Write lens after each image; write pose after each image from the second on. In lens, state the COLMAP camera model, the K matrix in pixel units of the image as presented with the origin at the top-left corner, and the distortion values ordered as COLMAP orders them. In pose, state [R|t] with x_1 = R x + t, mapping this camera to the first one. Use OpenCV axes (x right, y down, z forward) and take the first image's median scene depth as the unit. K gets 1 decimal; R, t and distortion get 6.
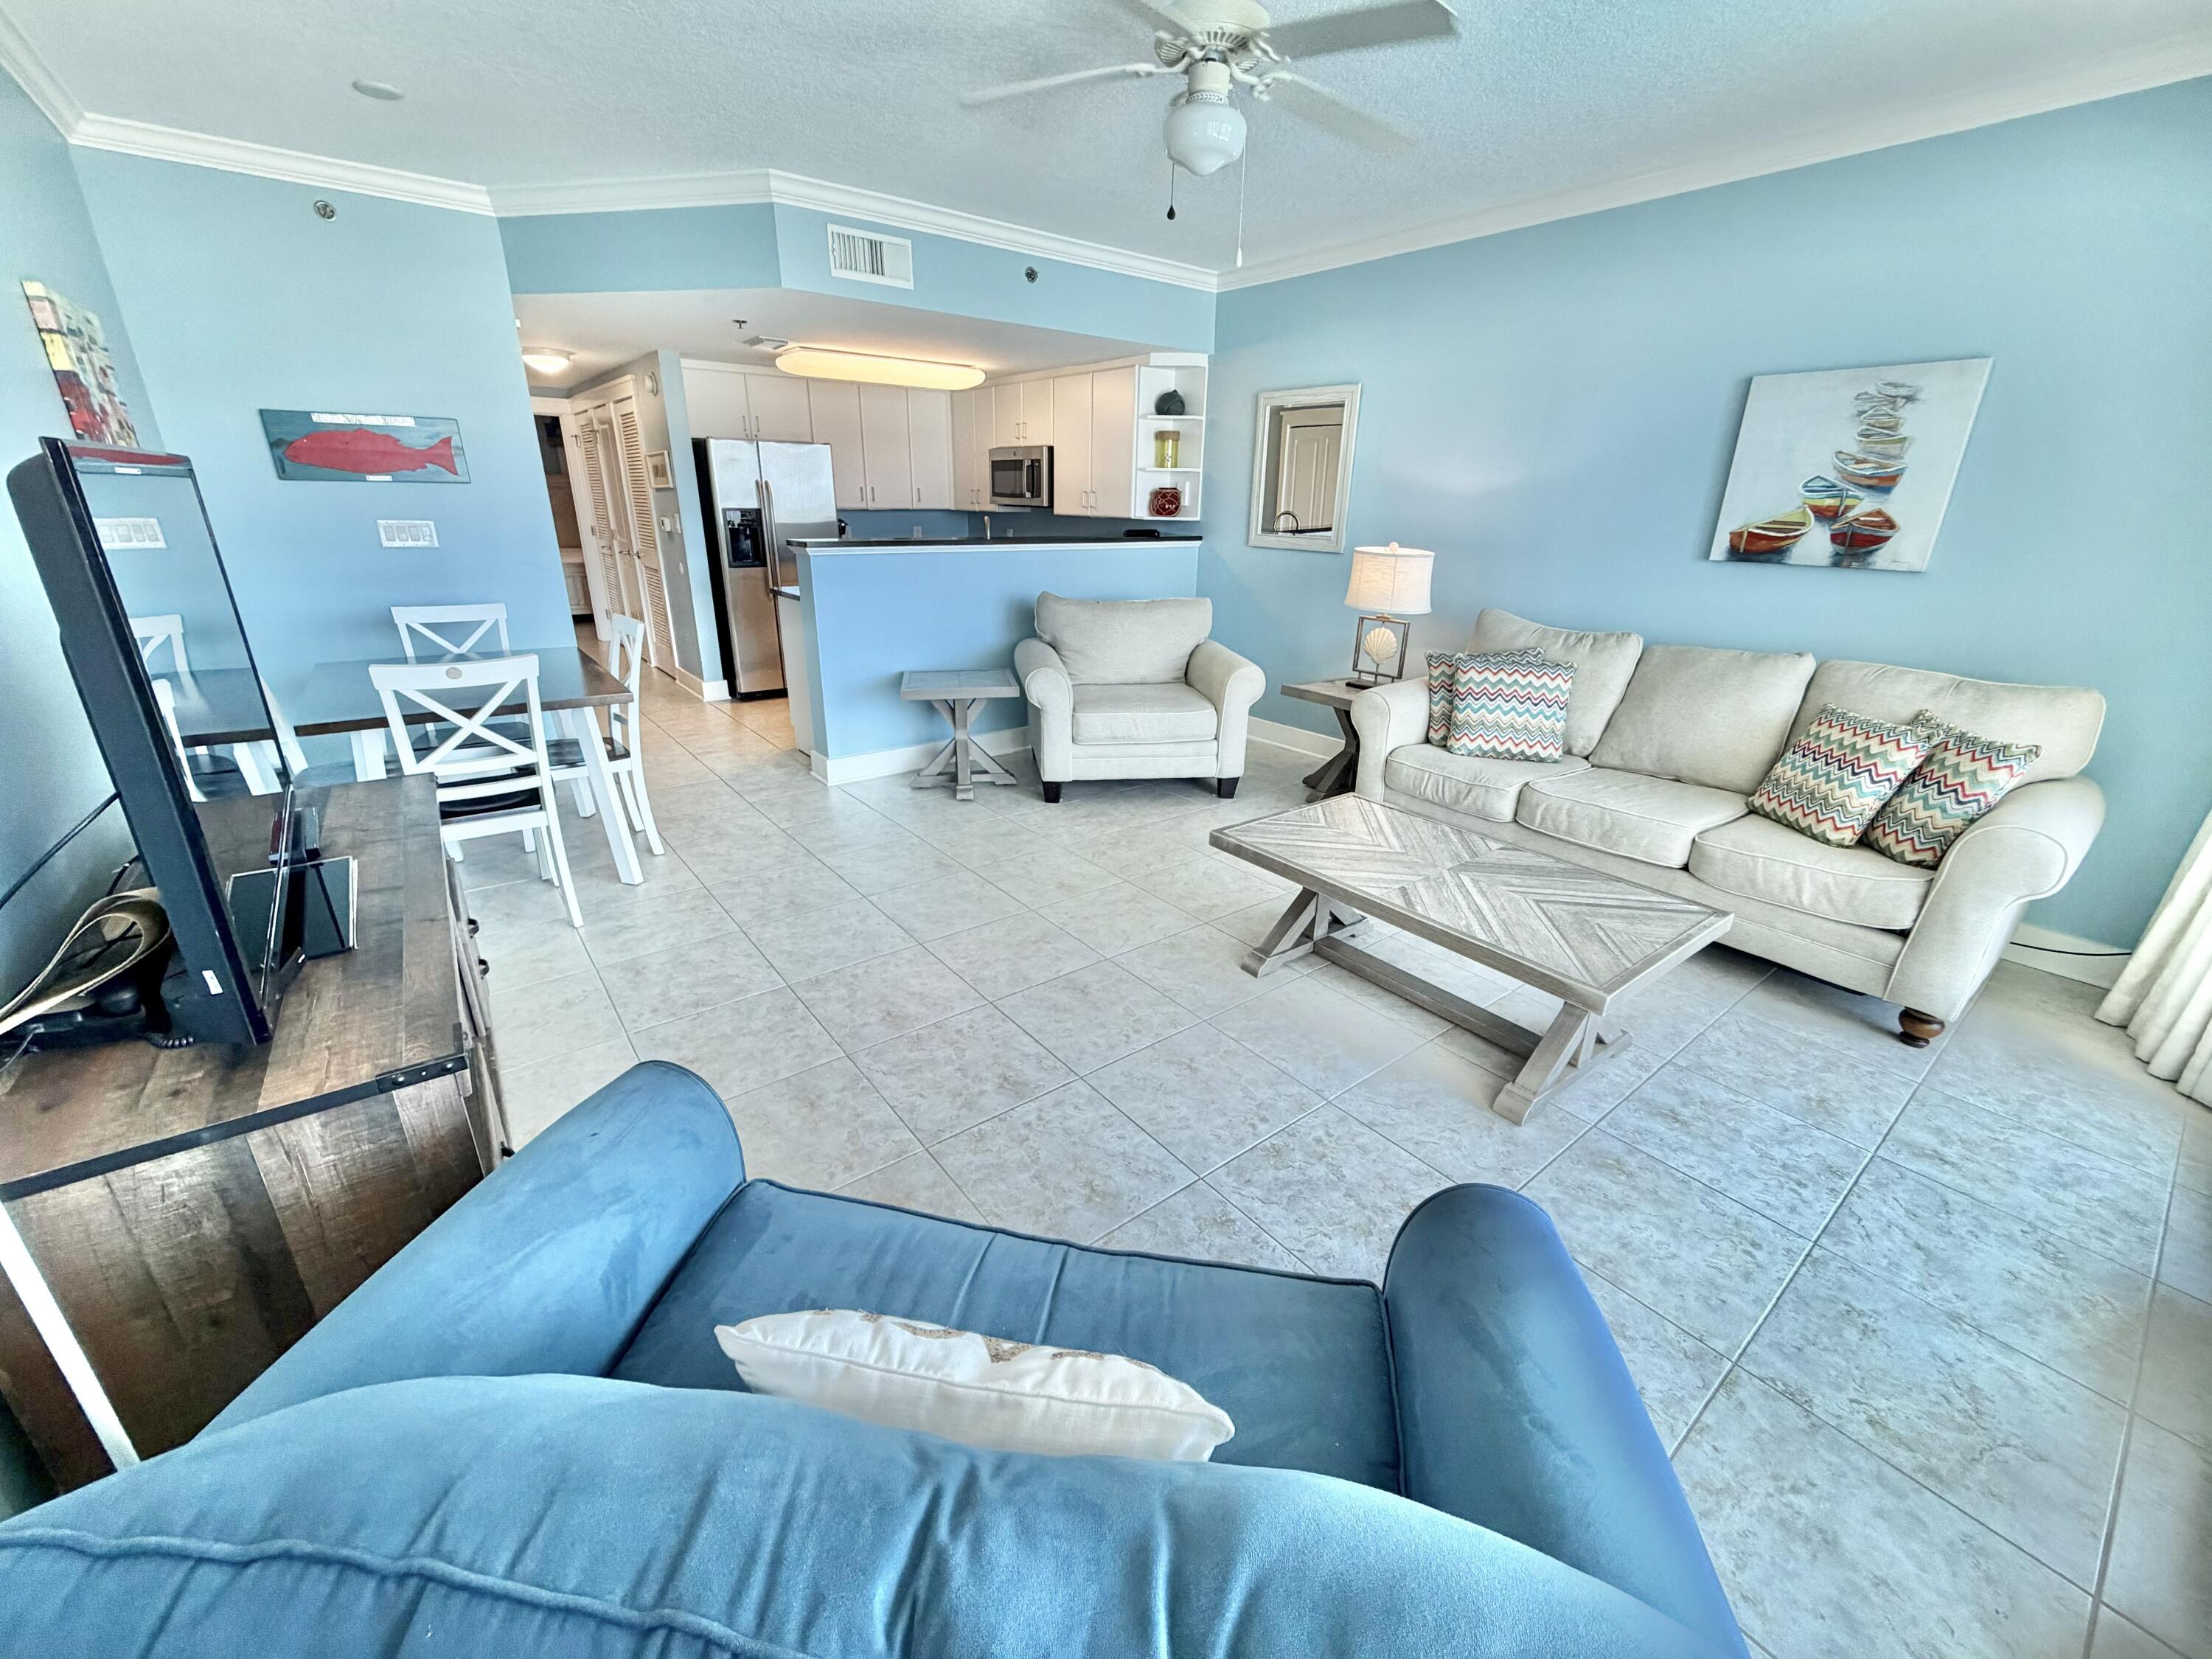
lens RADIAL K [[882.2, 0, 1109.2], [0, 882.2, 823.6], [0, 0, 1]] dist [-0.000301, -0.001224]
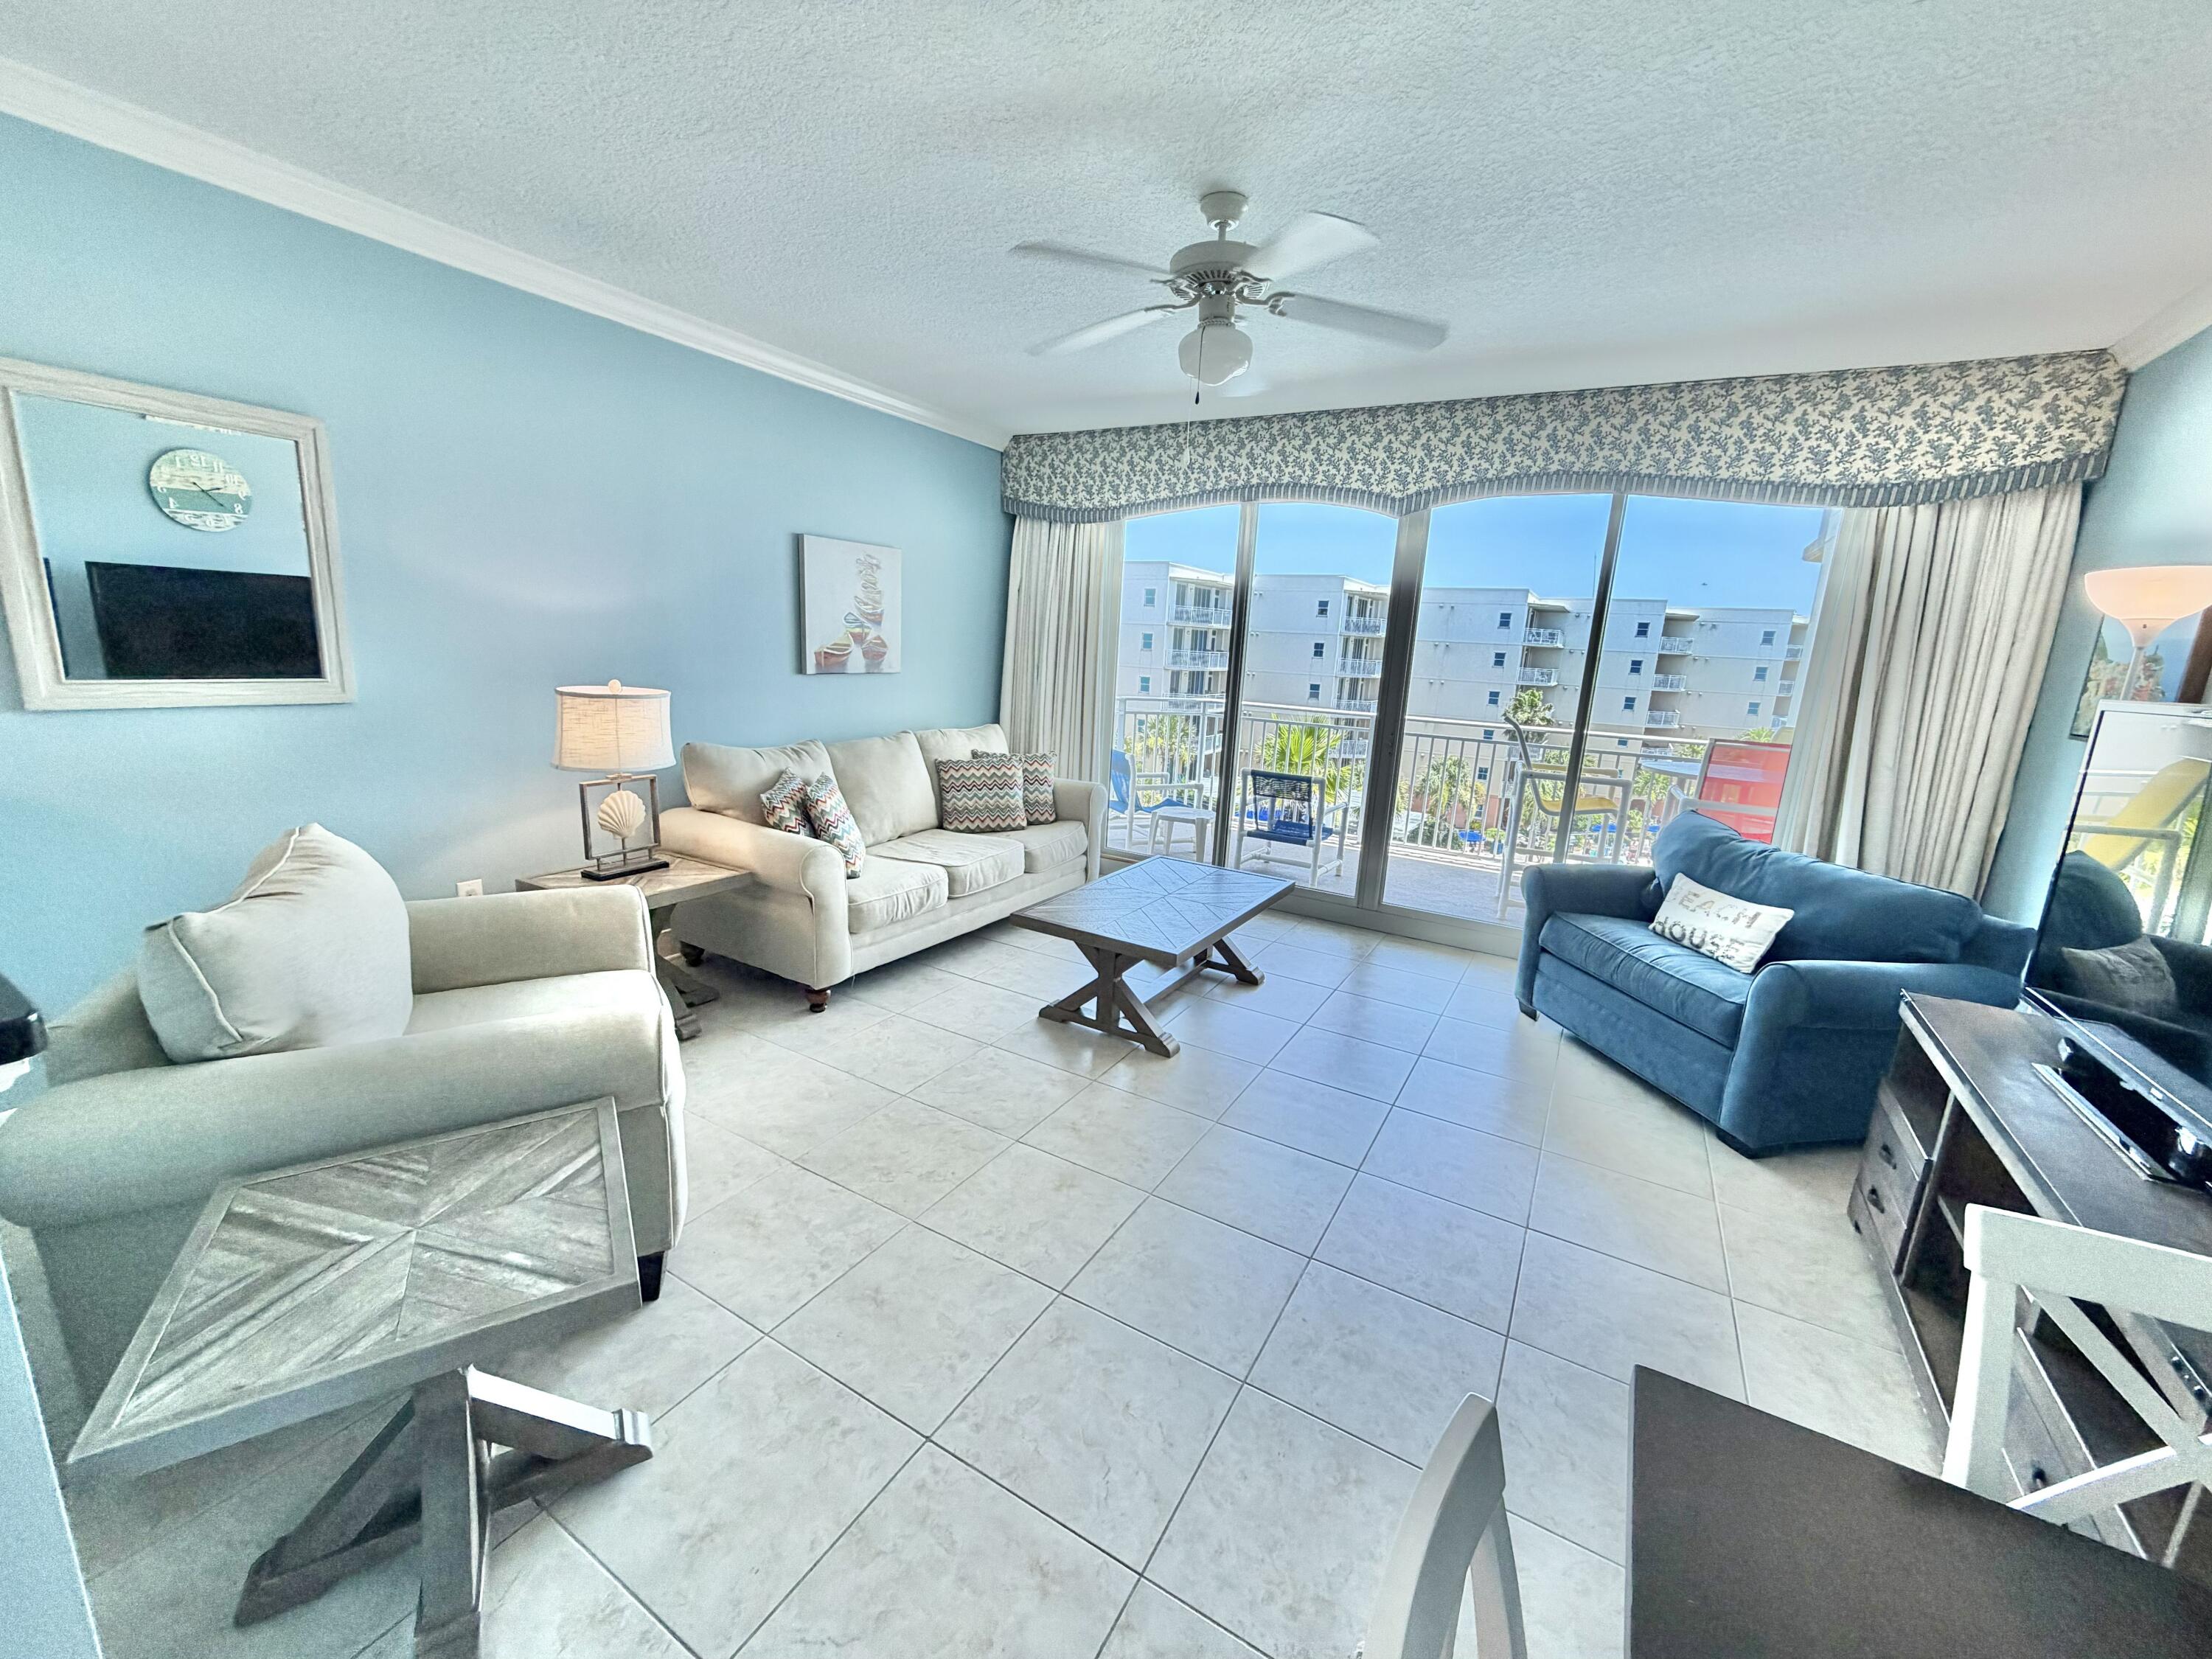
lens RADIAL K [[882.2, 0, 1093.5], [0, 882.2, 821.4], [0, 0, 1]] dist [-0.000301, -0.001224]
pose [[-0.352377, -0.225637, 0.908250, -0.746194], [0.270174, 0.904651, 0.329564, -0.489253], [-0.896011, 0.361516, -0.257817, 1.230002]]
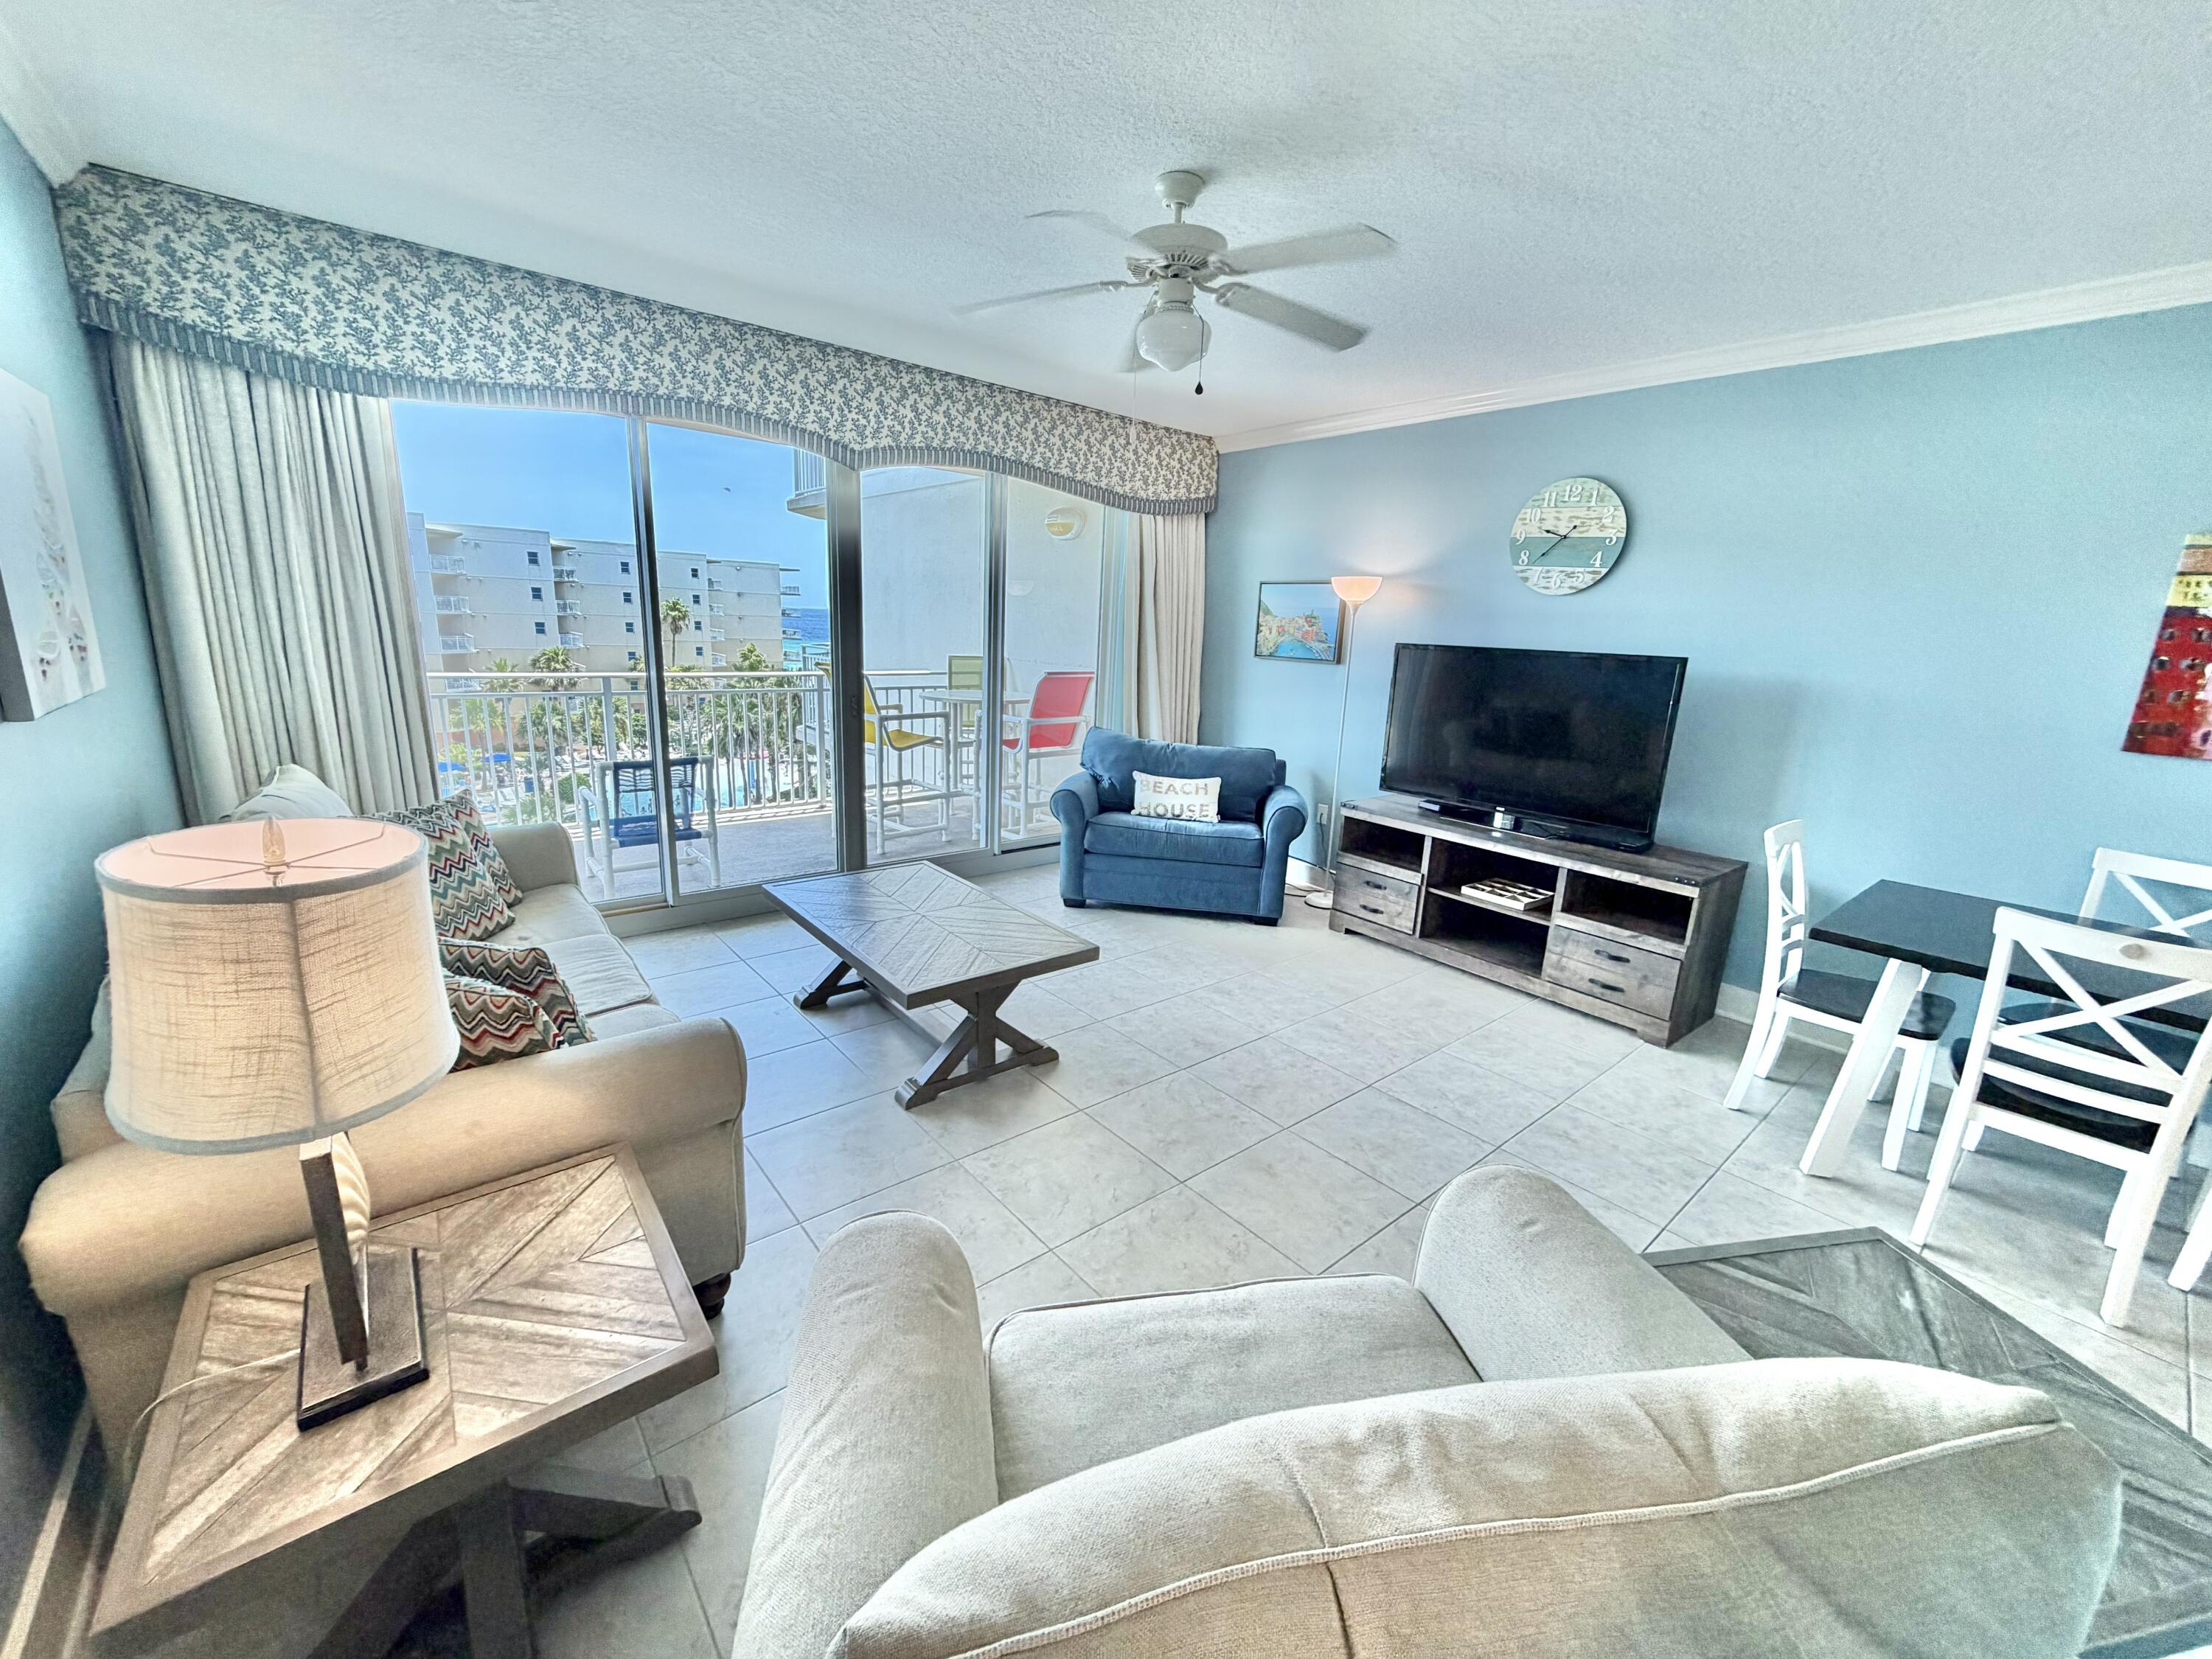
lens RADIAL K [[882.2, 0, 1107.3], [0, 882.2, 822.7], [0, 0, 1]] dist [-0.000301, -0.001224]
pose [[-0.997611, -0.055215, -0.041504, 0.148040], [-0.068937, 0.833797, 0.547750, -0.654880], [0.004362, 0.549303, -0.835612, 1.694303]]
